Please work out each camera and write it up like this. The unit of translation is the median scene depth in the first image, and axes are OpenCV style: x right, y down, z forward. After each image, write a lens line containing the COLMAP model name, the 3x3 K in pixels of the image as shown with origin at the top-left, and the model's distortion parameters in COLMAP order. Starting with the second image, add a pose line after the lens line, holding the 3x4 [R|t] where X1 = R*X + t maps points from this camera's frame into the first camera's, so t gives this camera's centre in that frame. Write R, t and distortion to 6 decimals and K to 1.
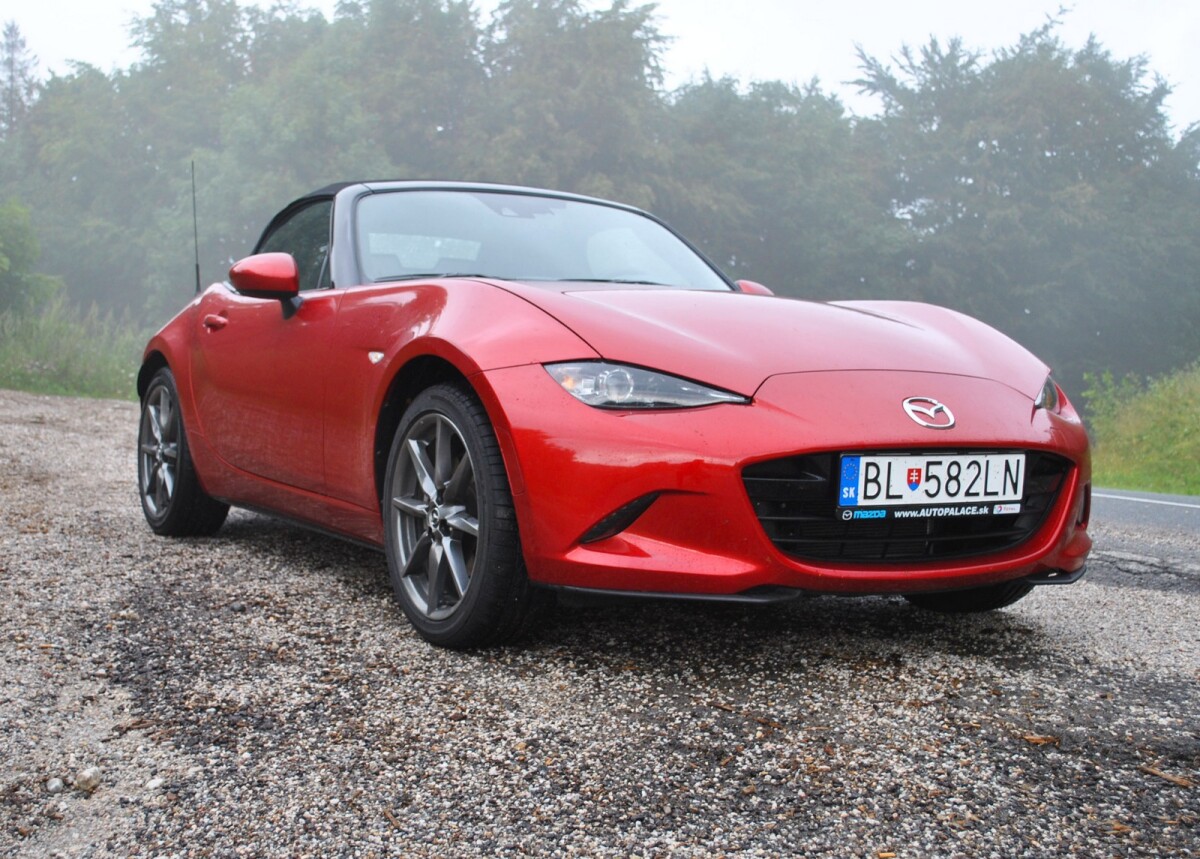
lens RADIAL K [[1647.2, 0, 590.5], [0, 1647.2, 471.0], [0, 0, 1]] dist [-0.049413, 0.000000]
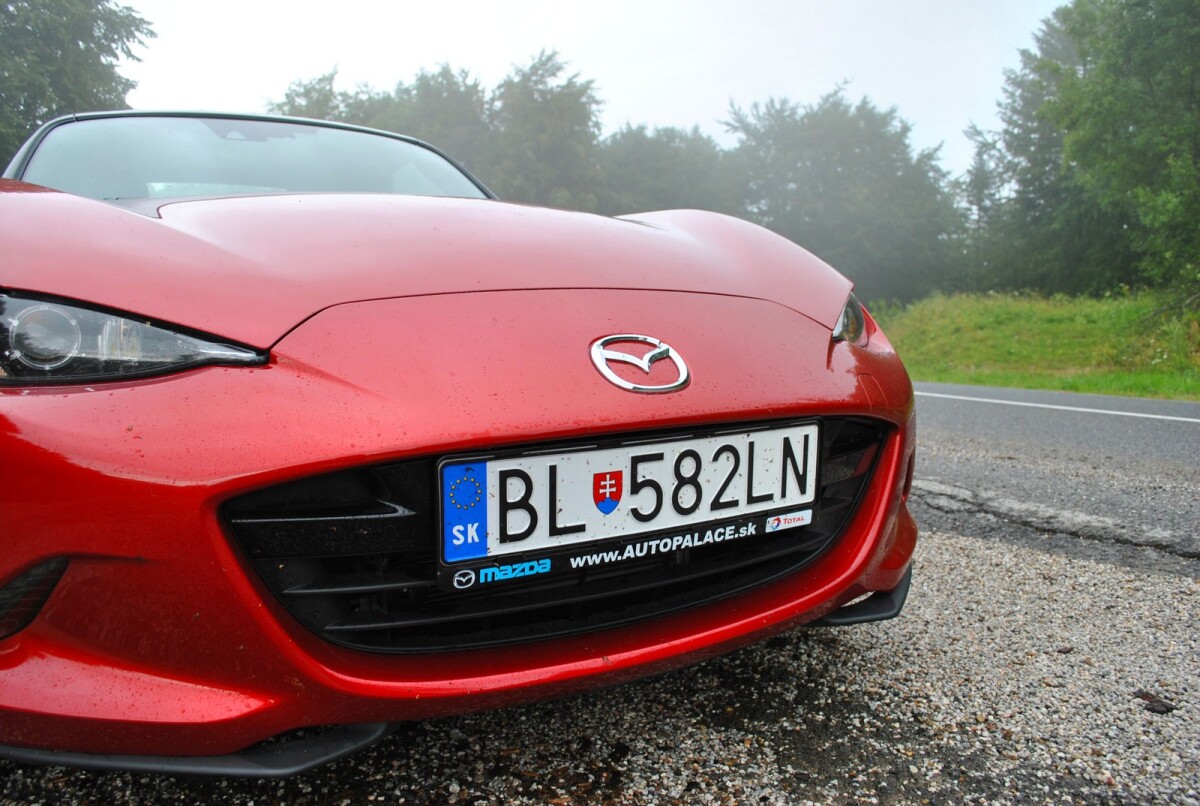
lens RADIAL K [[944.0, 0, 624.2], [0, 944.0, 428.8], [0, 0, 1]] dist [-0.076842, 0.013613]
pose [[0.998321, -0.042252, 0.039616, 0.184874], [0.039647, 0.997137, 0.064390, -0.033478], [-0.042223, -0.062712, 0.997138, 0.676942]]
